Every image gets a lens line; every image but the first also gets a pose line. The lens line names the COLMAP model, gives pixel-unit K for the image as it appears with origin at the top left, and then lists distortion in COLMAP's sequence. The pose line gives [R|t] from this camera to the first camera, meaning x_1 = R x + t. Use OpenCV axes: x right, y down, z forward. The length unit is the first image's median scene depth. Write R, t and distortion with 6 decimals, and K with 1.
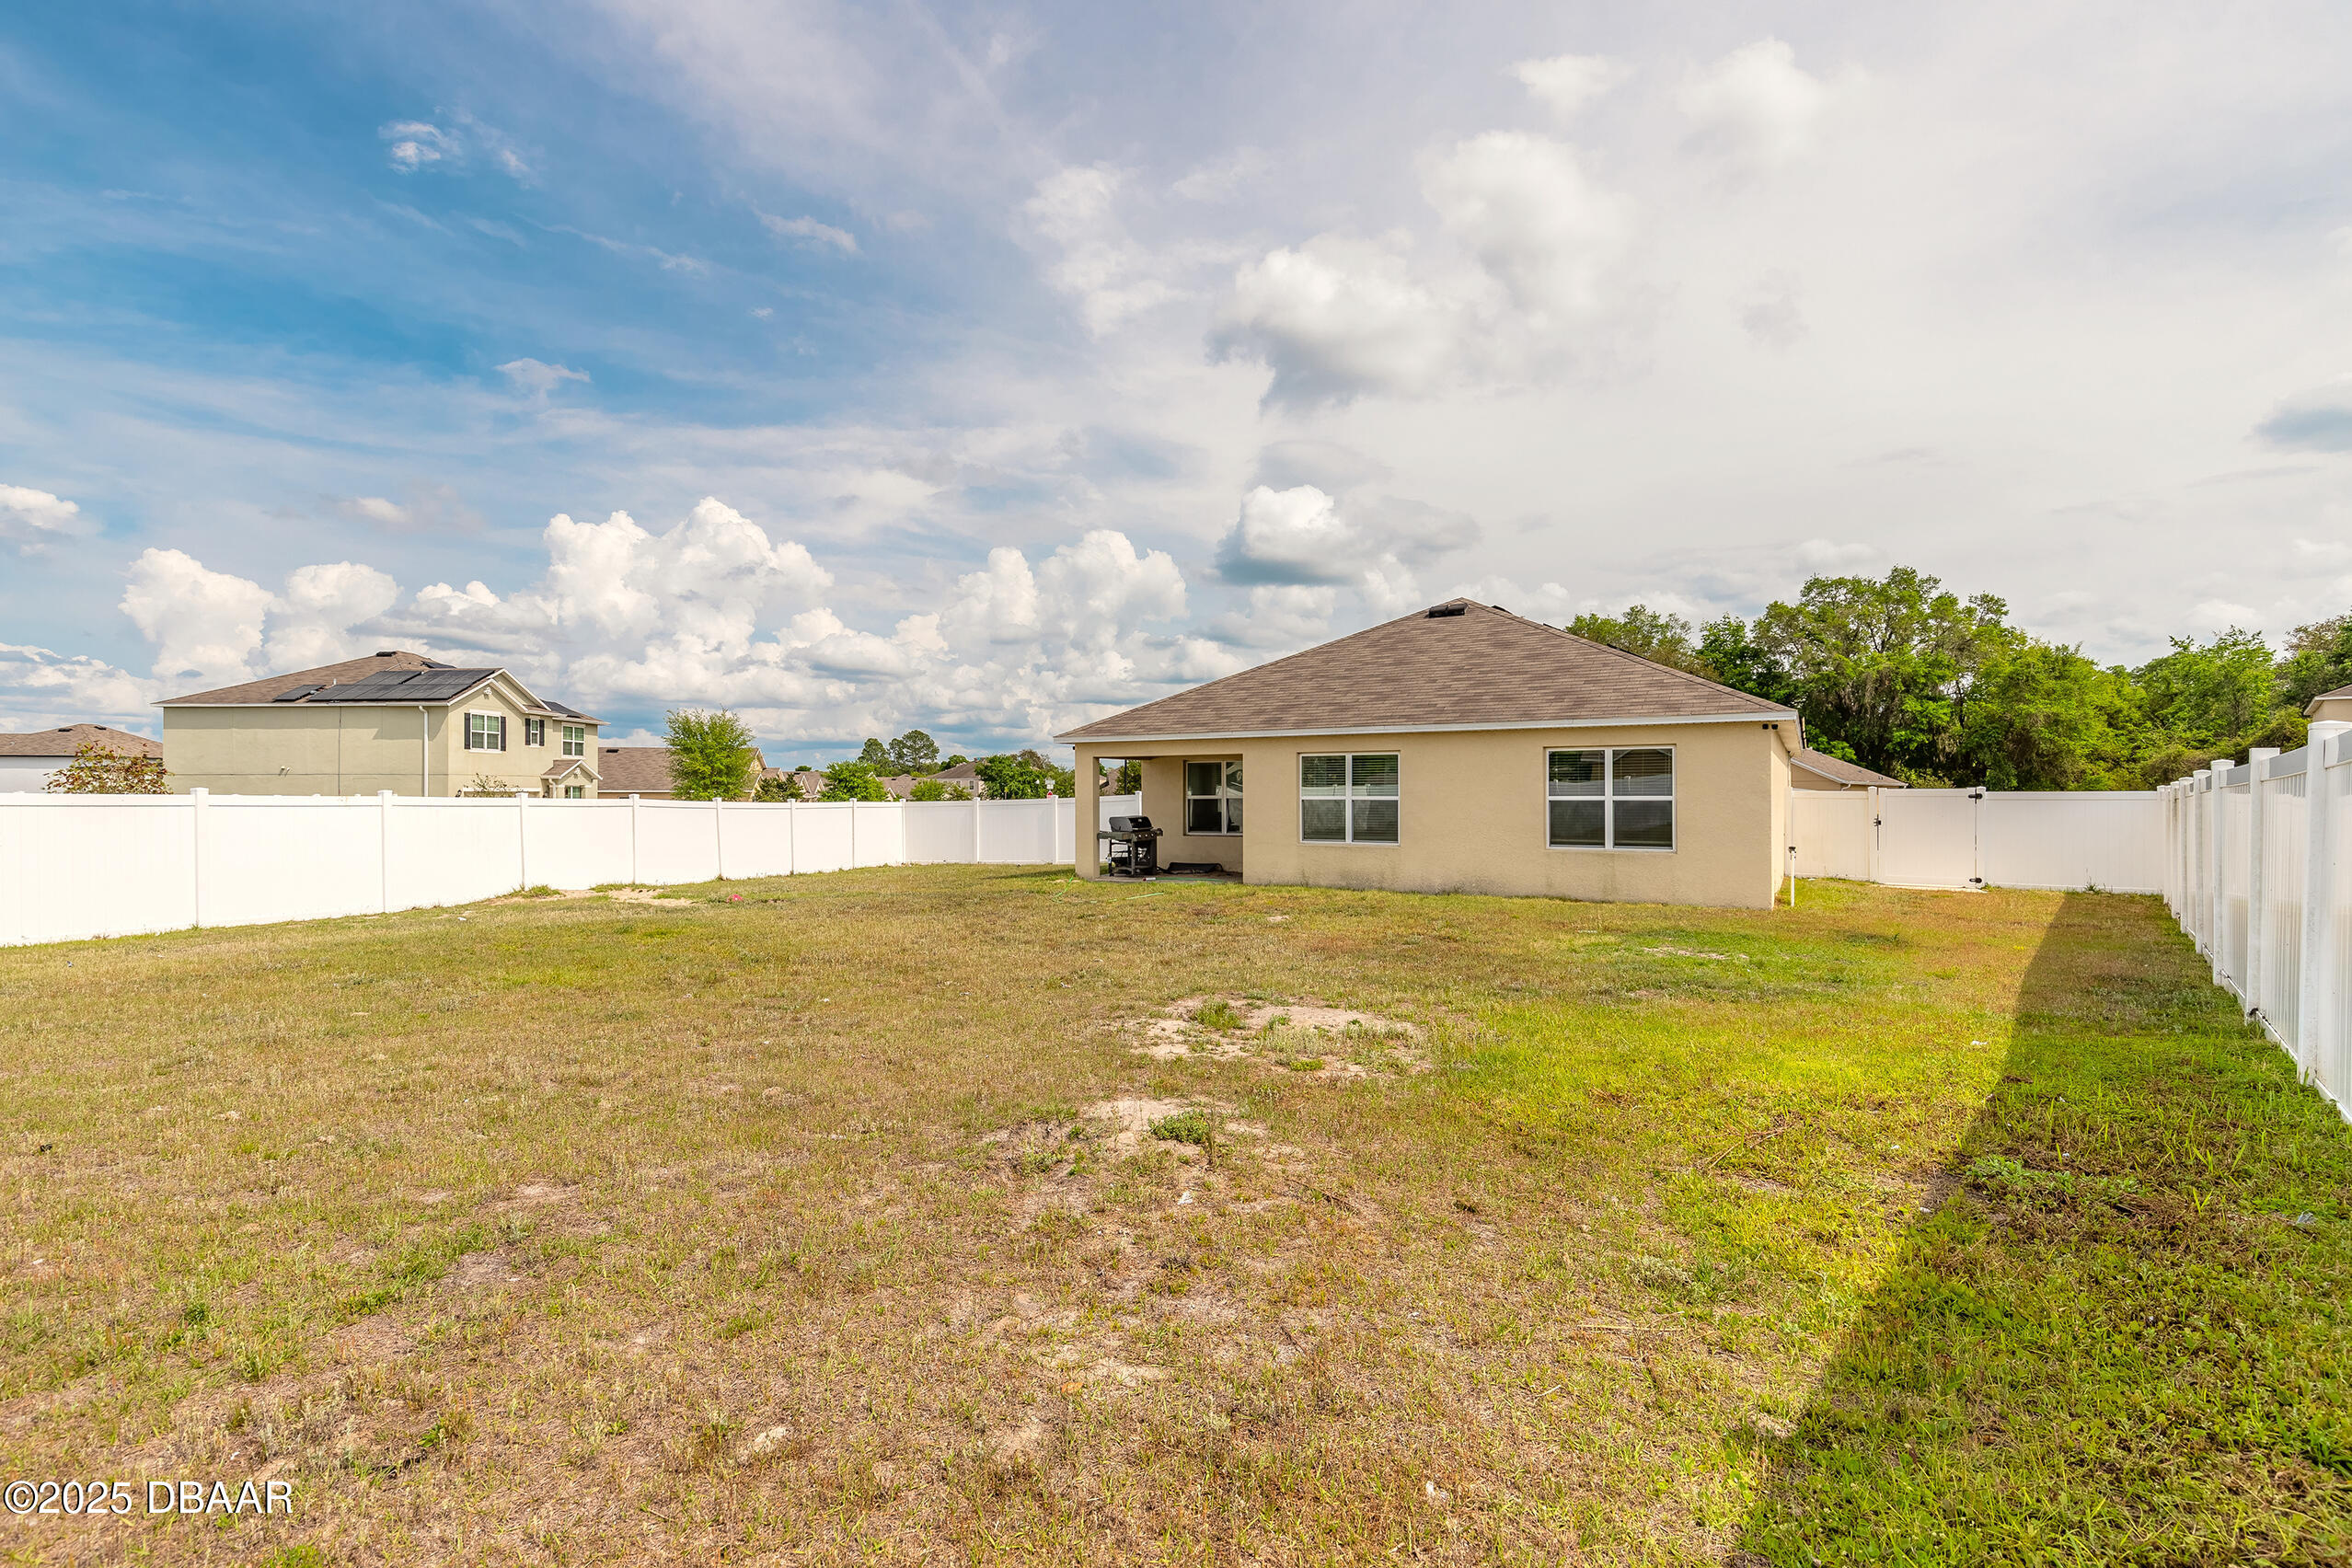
lens RADIAL K [[1072.1, 0, 1179.8], [0, 1072.1, 751.9], [0, 0, 1]] dist [0.001299, -0.000167]
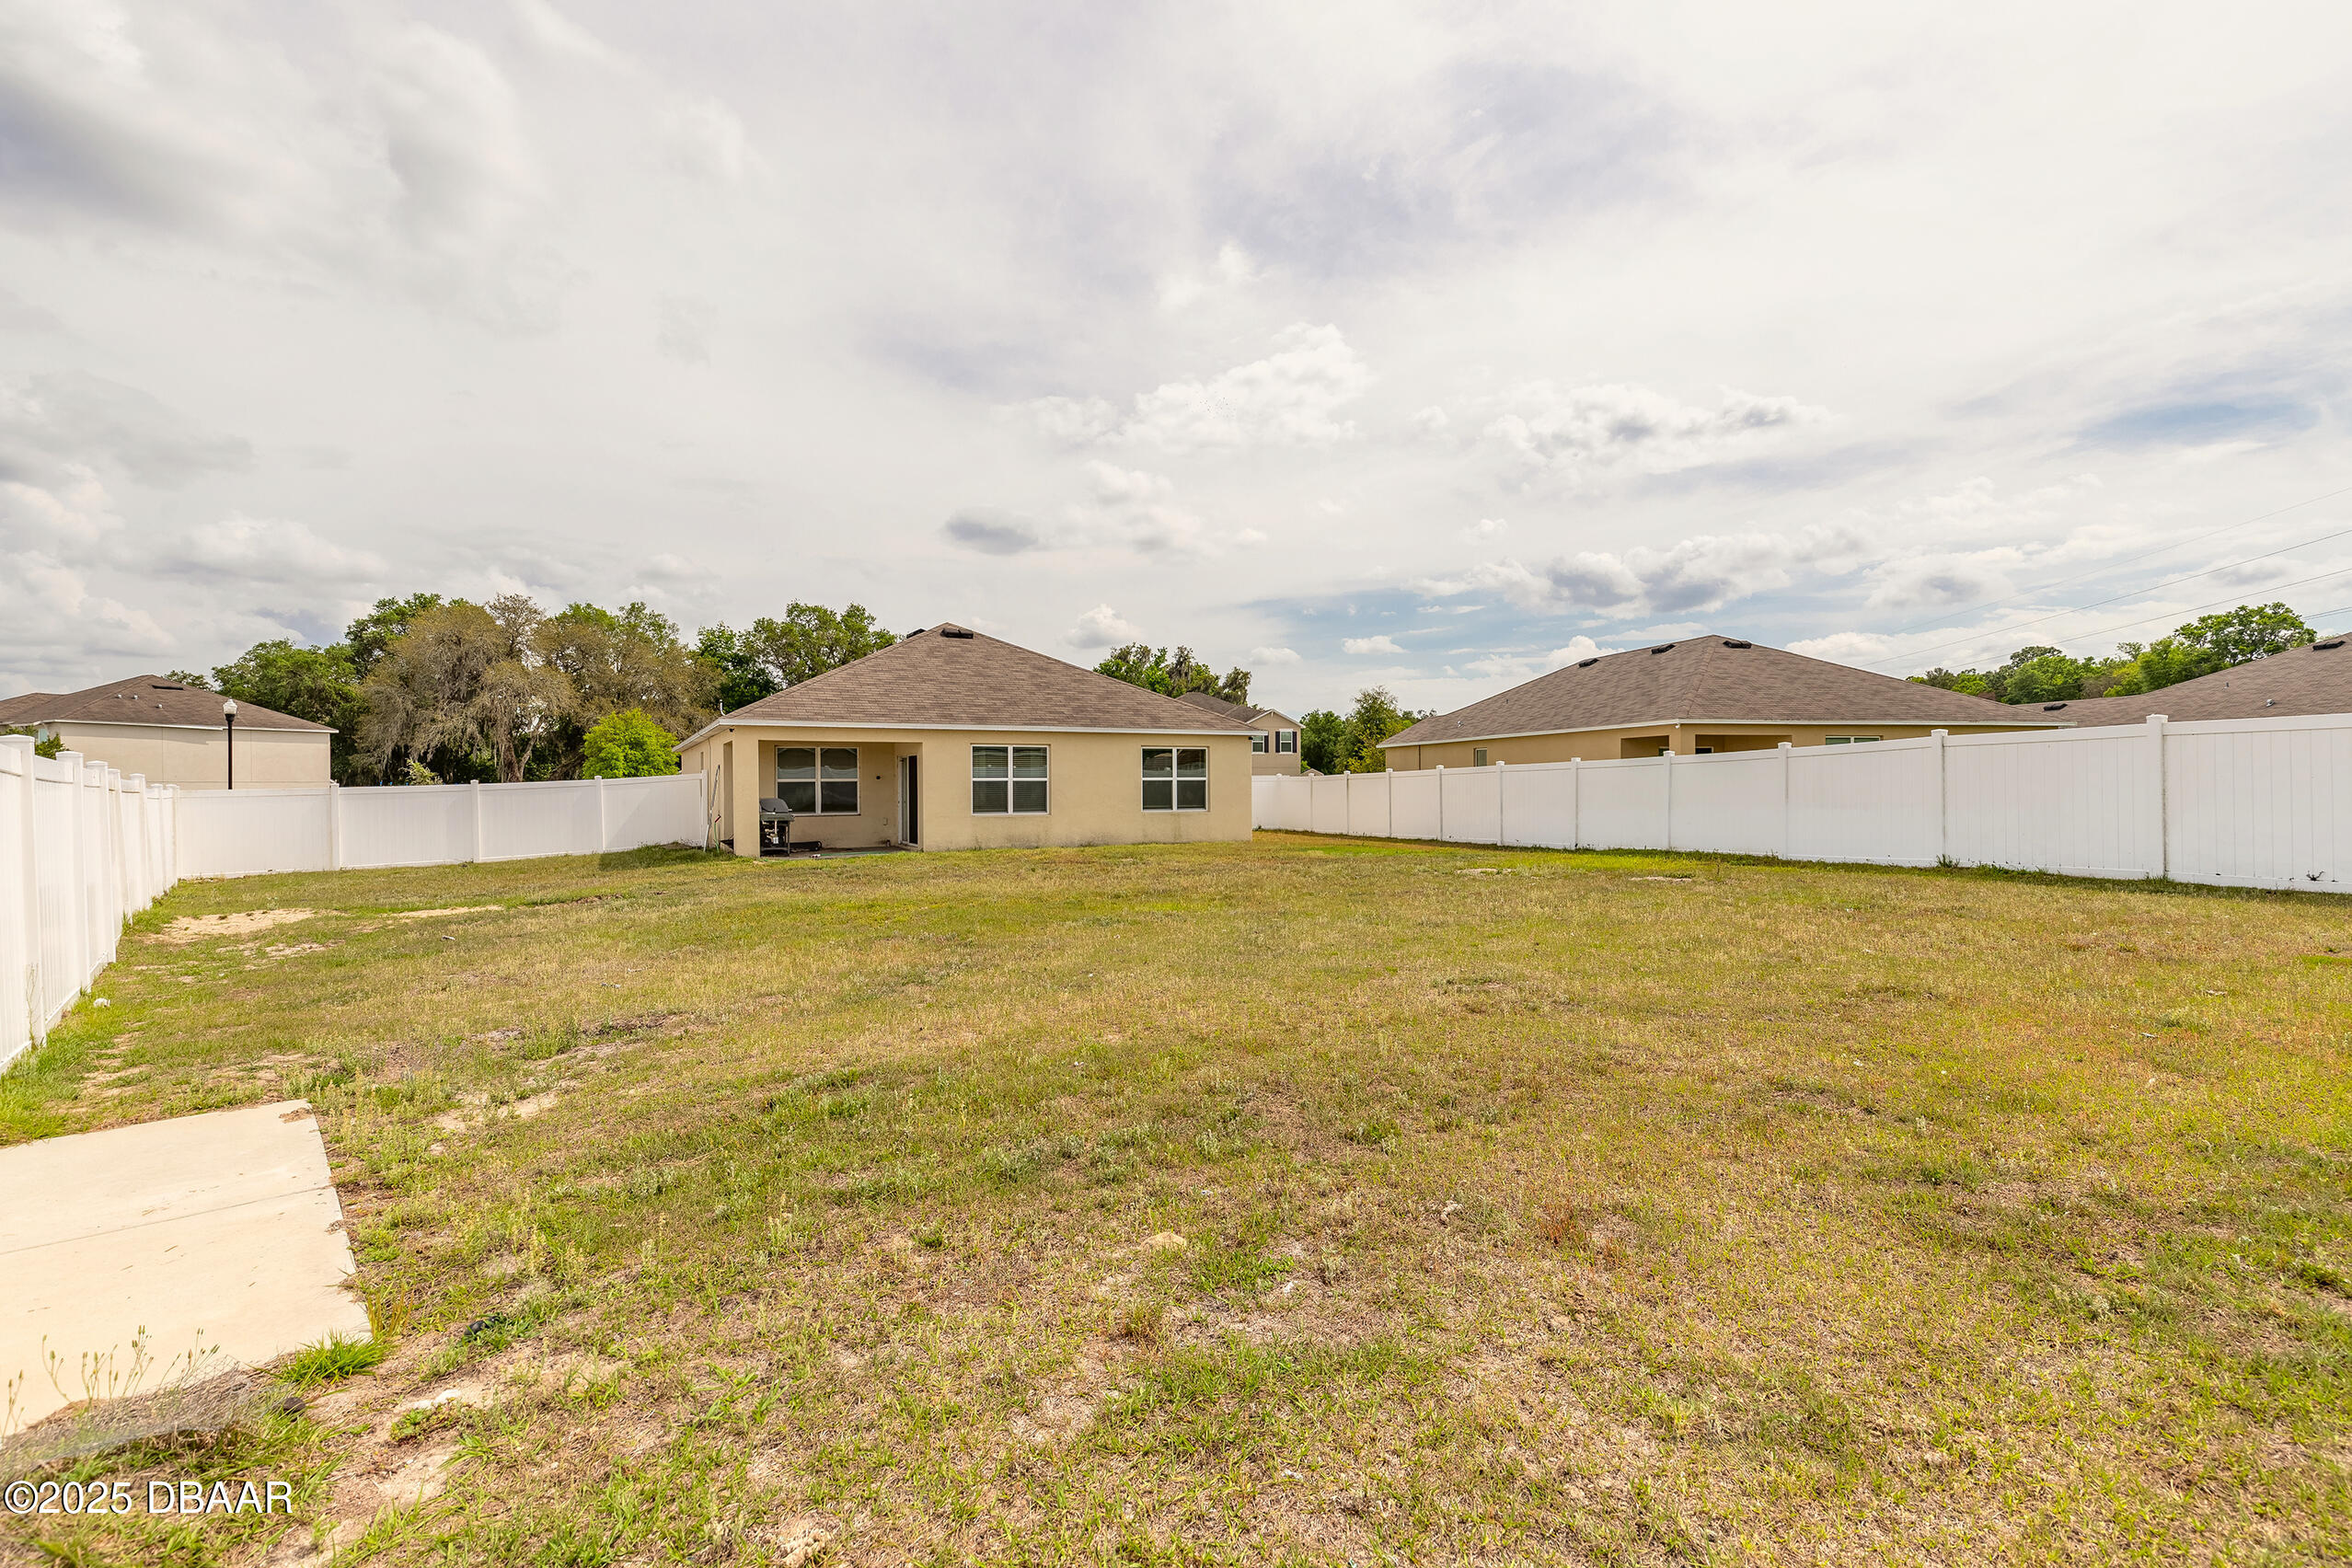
lens RADIAL K [[1061.6, 0, 1169.2], [0, 1061.6, 793.1], [0, 0, 1]] dist [0.003203, -0.000889]
pose [[0.520103, -0.007897, 0.854067, -0.177350], [-0.029459, 0.999196, 0.027179, 0.003928], [-0.853595, -0.039296, 0.519452, 0.033000]]
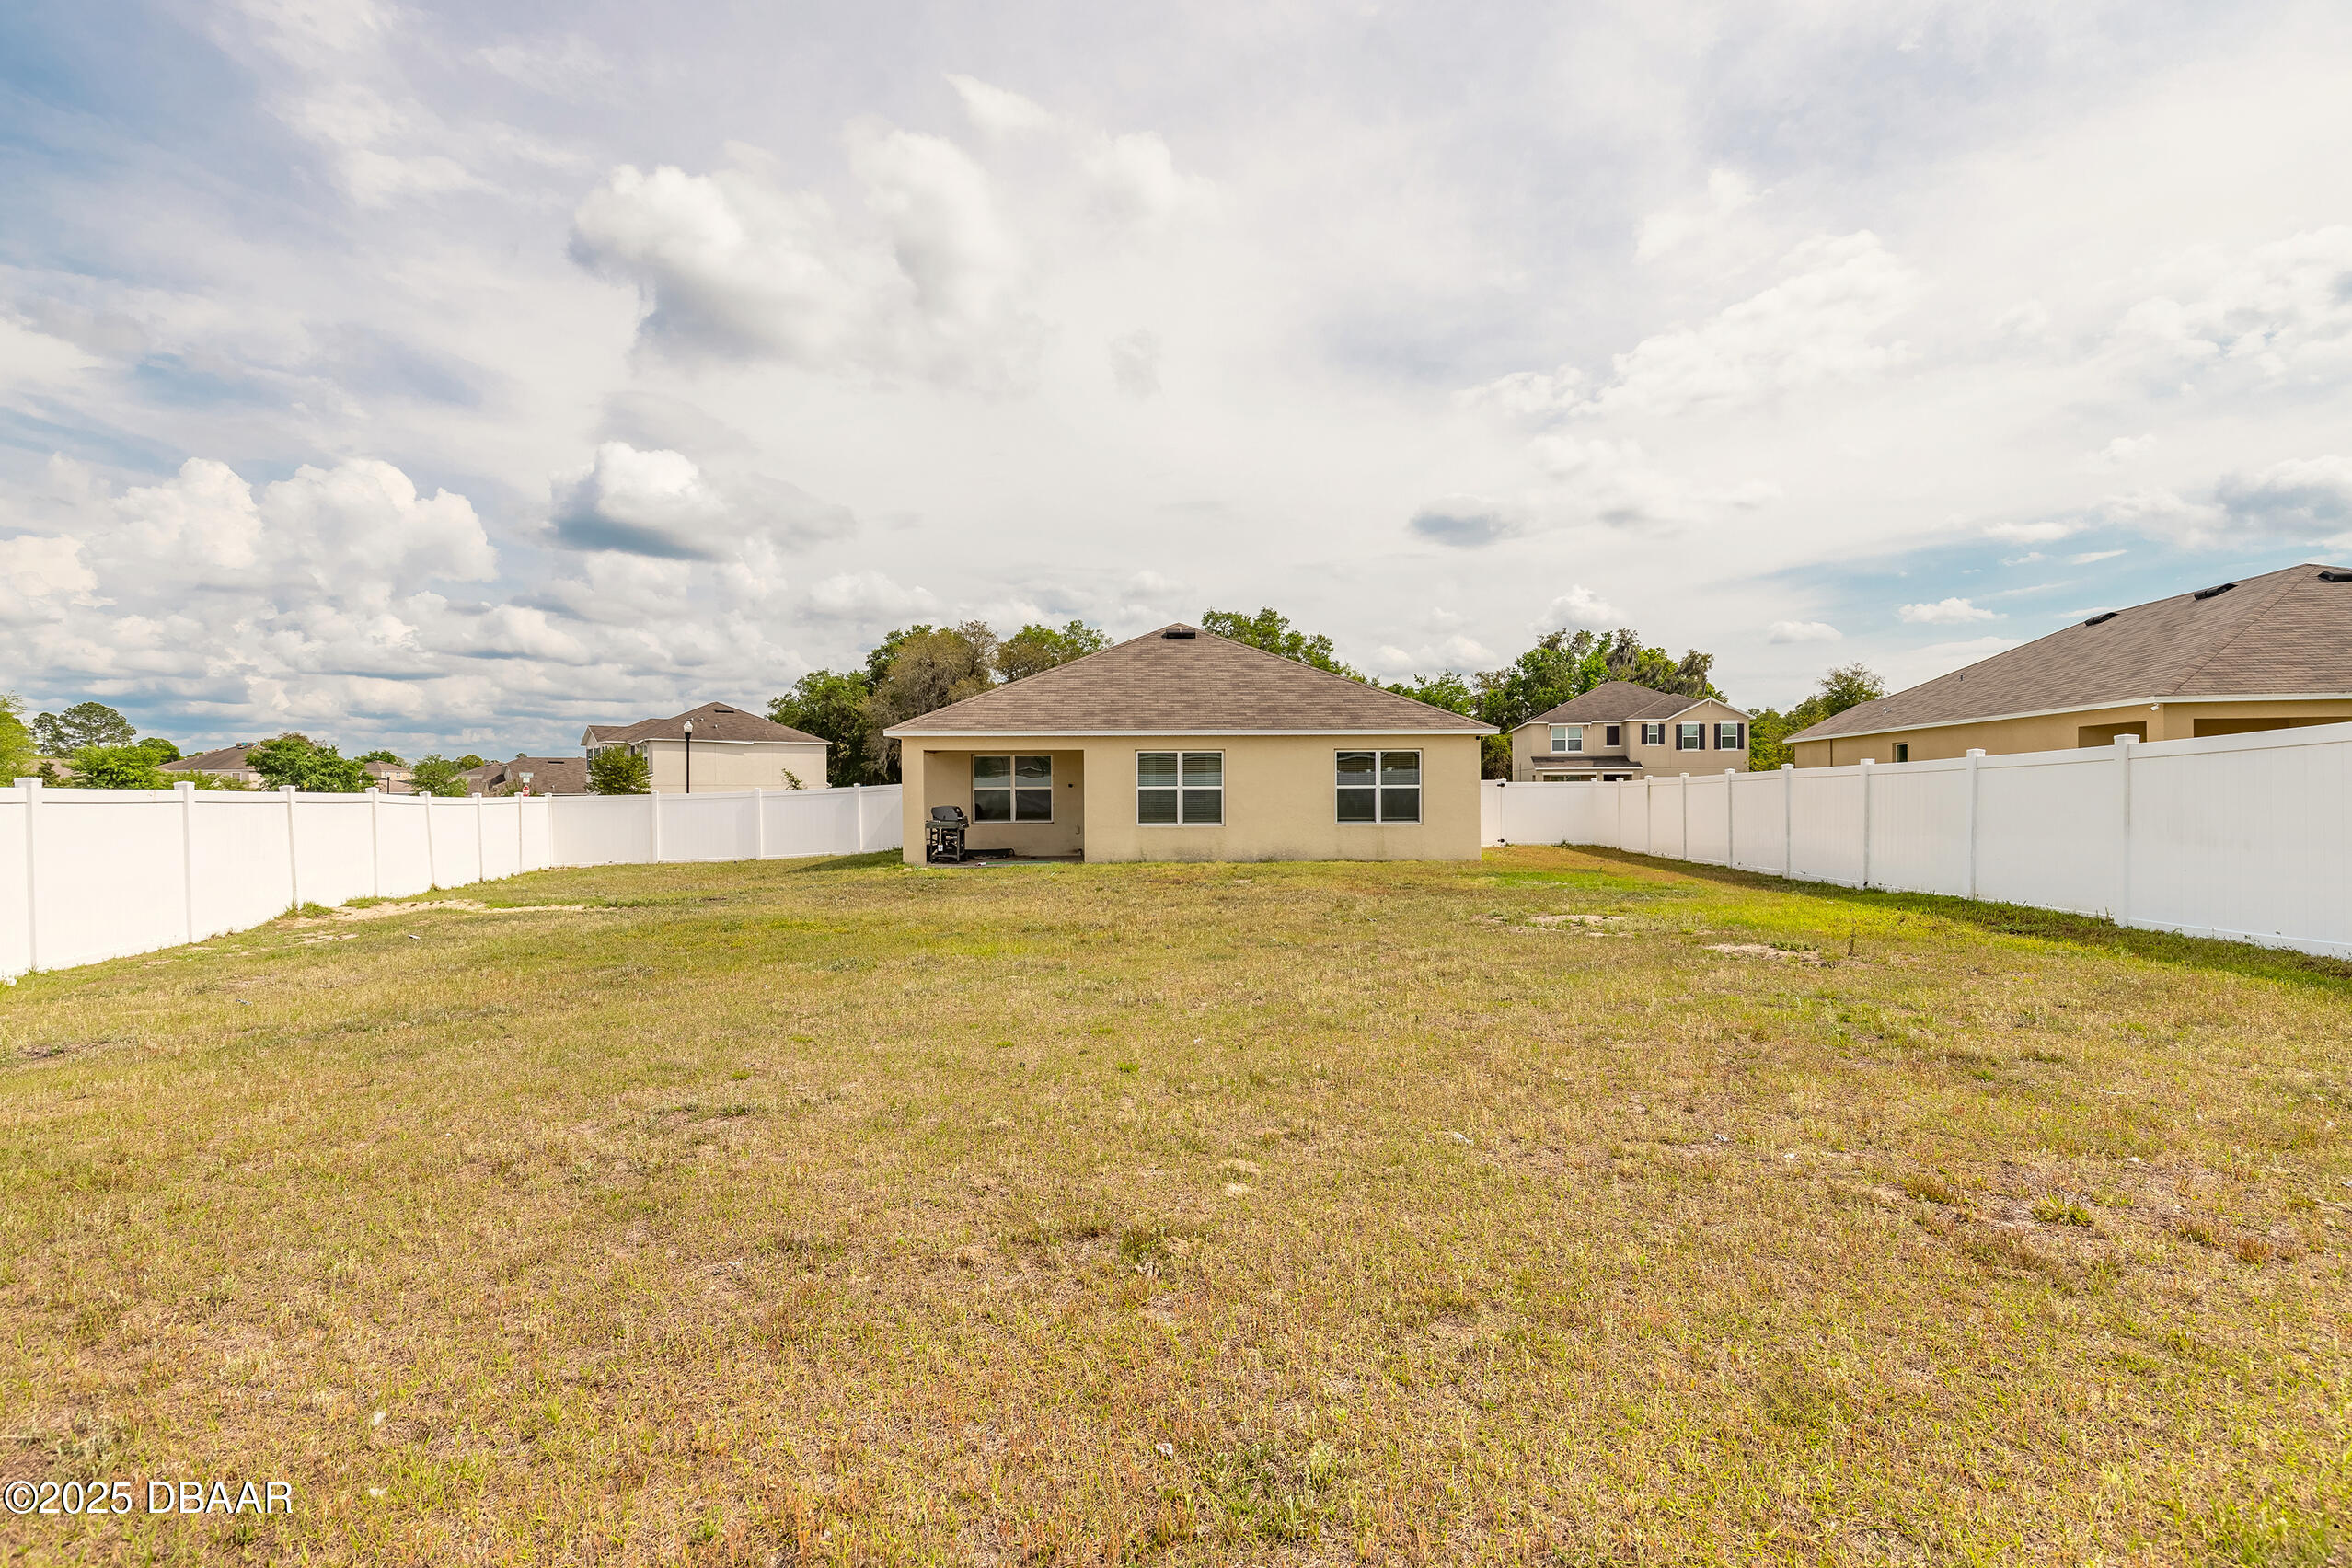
lens RADIAL K [[1074.8, 0, 1174.3], [0, 1074.8, 778.5], [0, 0, 1]] dist [0.004882, 0.000110]
pose [[0.833698, 0.000850, 0.552219, -0.109236], [-0.017434, 0.999541, 0.024782, 0.000516], [-0.551945, -0.030289, 0.833330, -0.003565]]
